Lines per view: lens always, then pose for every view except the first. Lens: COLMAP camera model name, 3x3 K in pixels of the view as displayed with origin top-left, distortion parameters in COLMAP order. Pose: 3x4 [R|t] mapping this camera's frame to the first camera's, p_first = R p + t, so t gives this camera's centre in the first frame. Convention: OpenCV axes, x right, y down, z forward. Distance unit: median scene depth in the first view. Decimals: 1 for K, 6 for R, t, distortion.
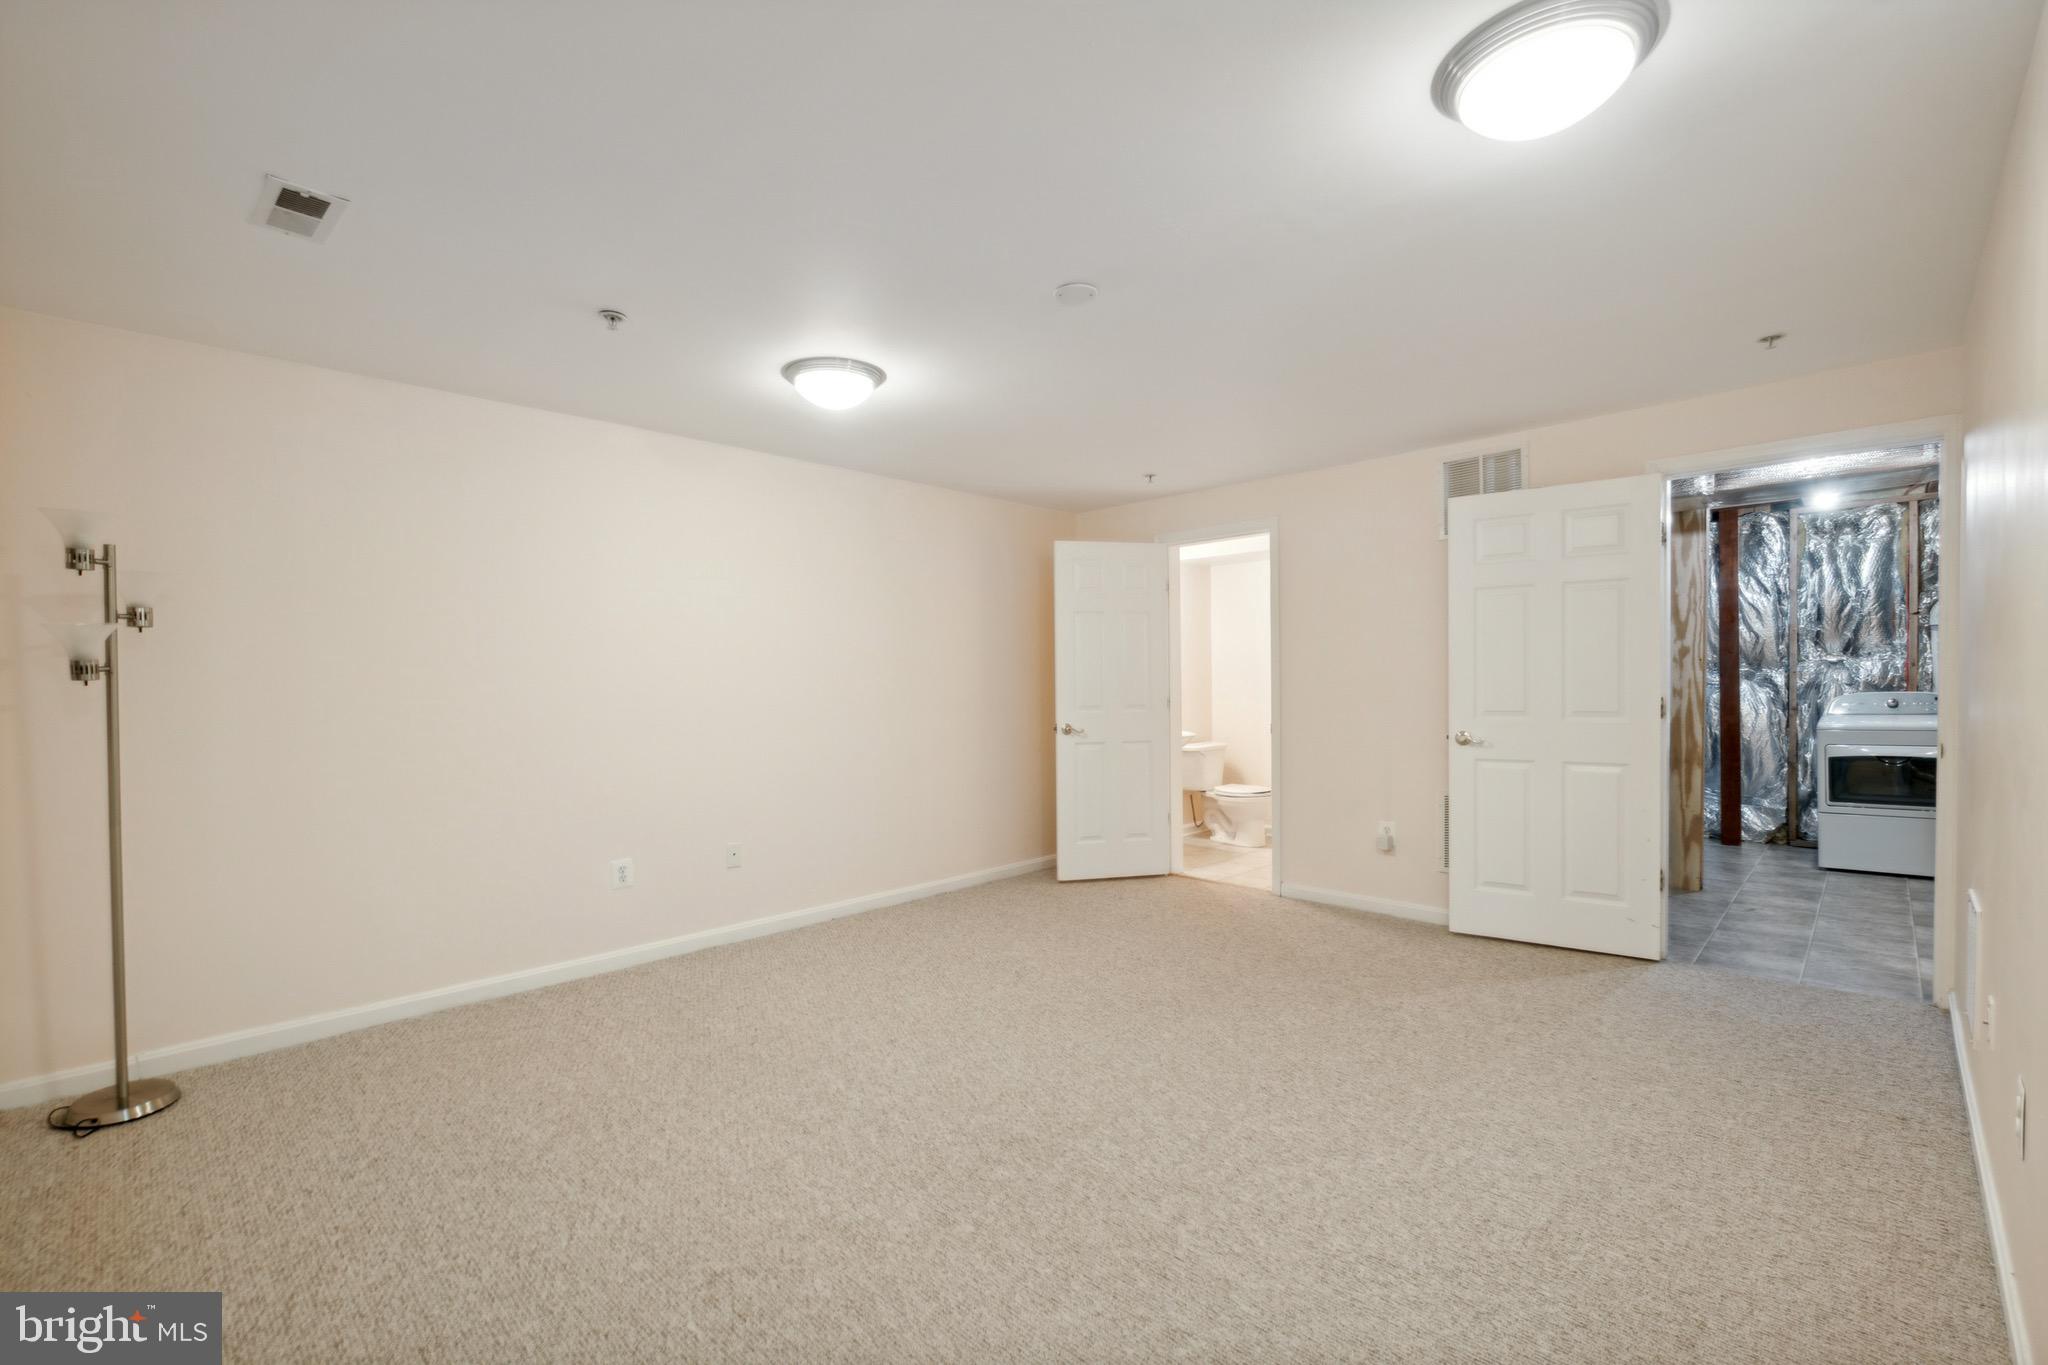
lens RADIAL K [[801.3, 0, 963.9], [0, 801.3, 692.9], [0, 0, 1]] dist [0.000906, 0.000002]
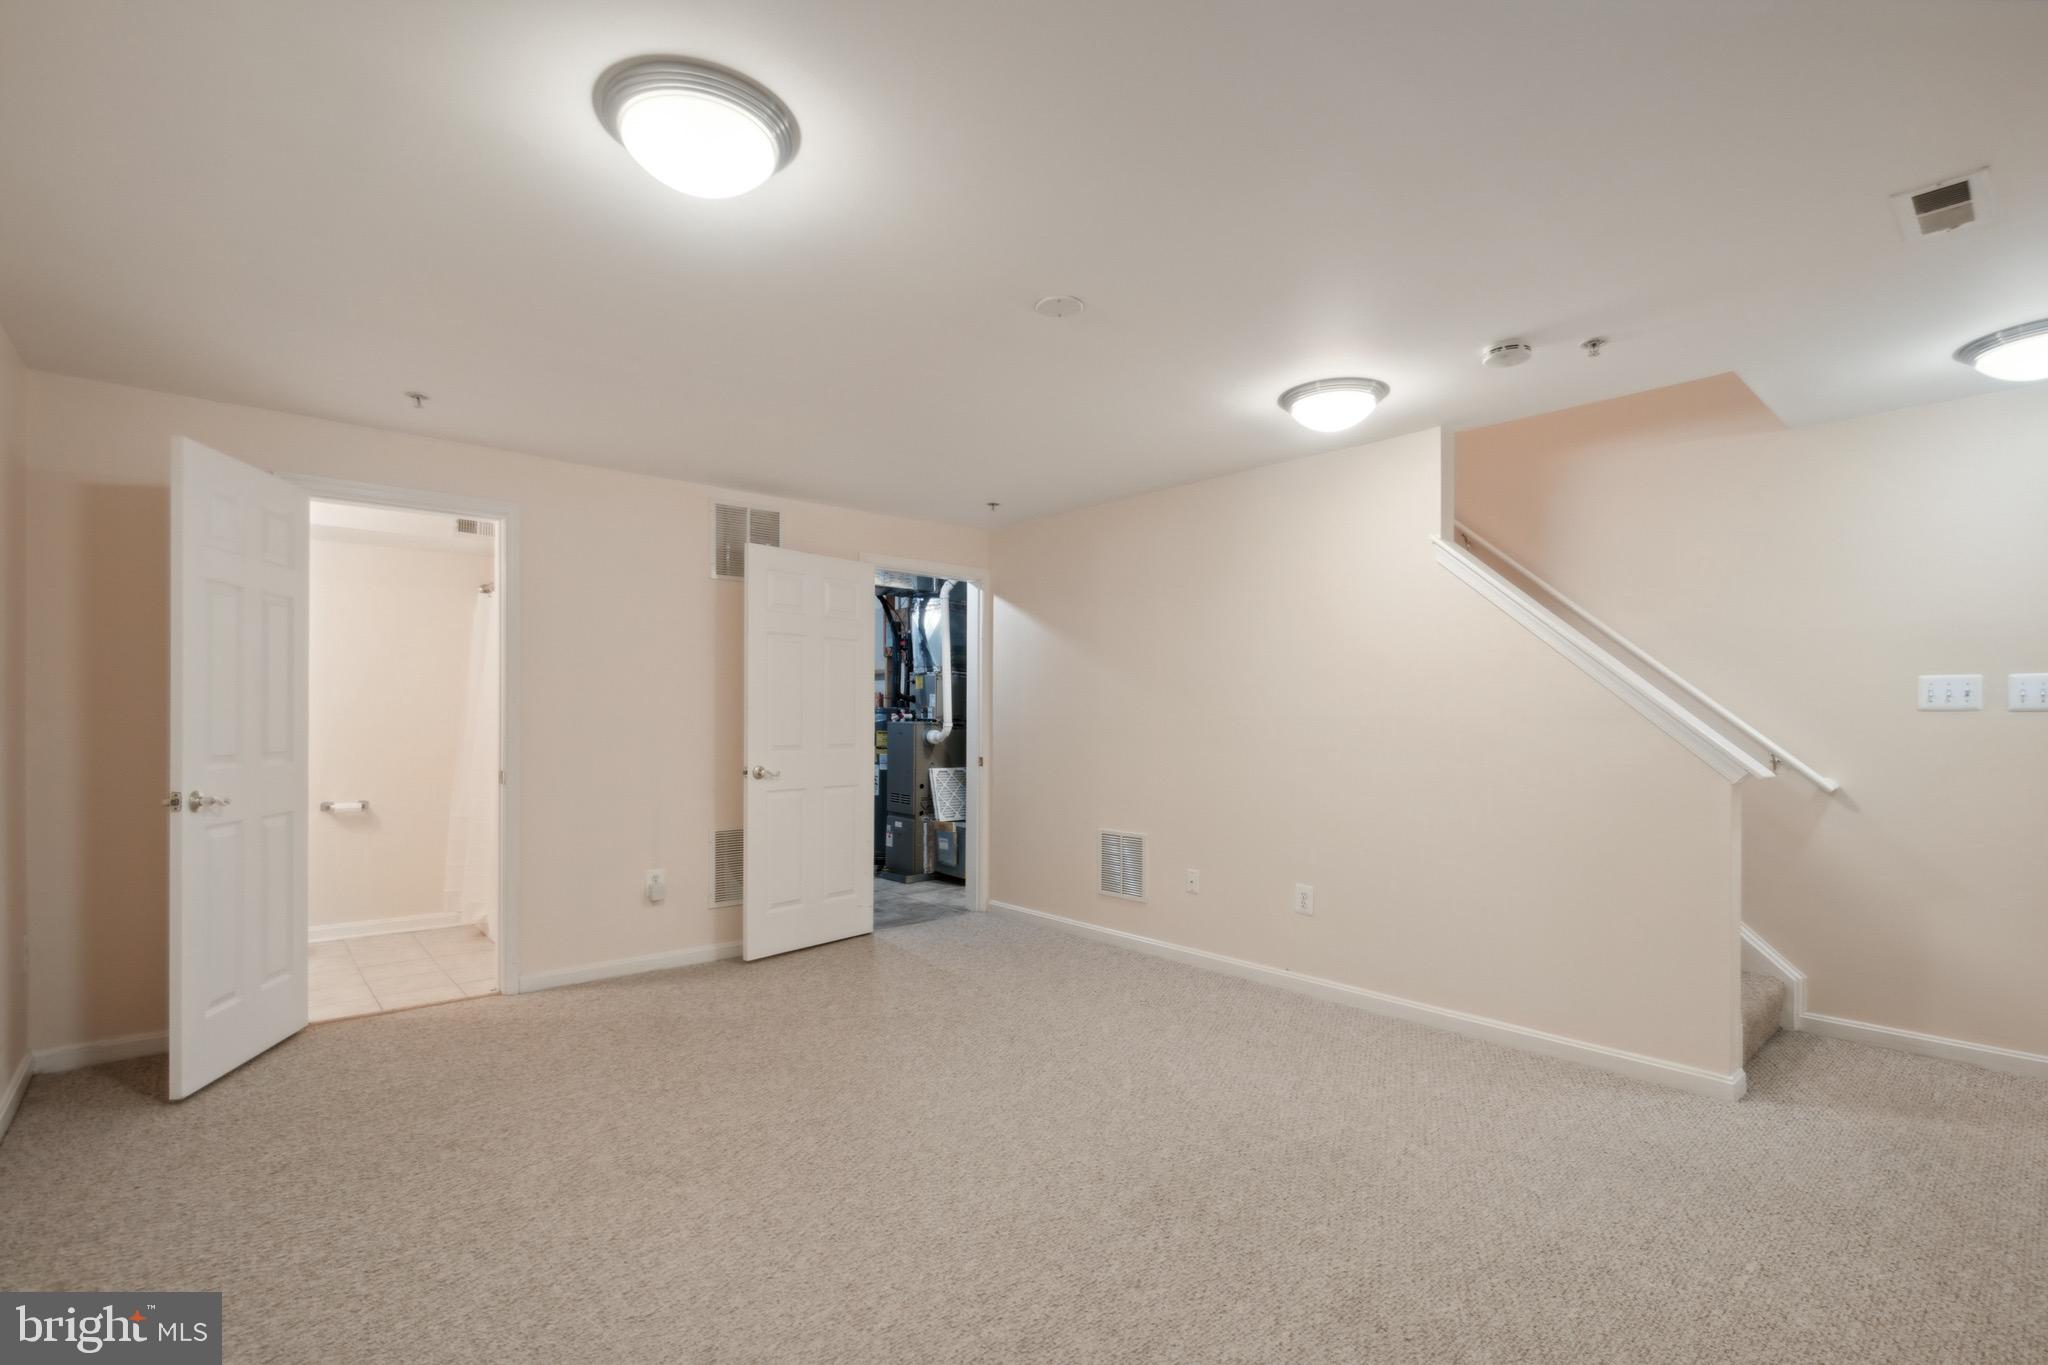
lens RADIAL K [[901.4, 0, 1017.7], [0, 901.4, 706.2], [0, 0, 1]] dist [-0.003343, -0.000550]
pose [[0.103318, 0.031160, 0.994160, -0.538077], [0.002847, 0.999496, -0.031623, 0.008261], [-0.994644, 0.006097, 0.103177, 0.553632]]
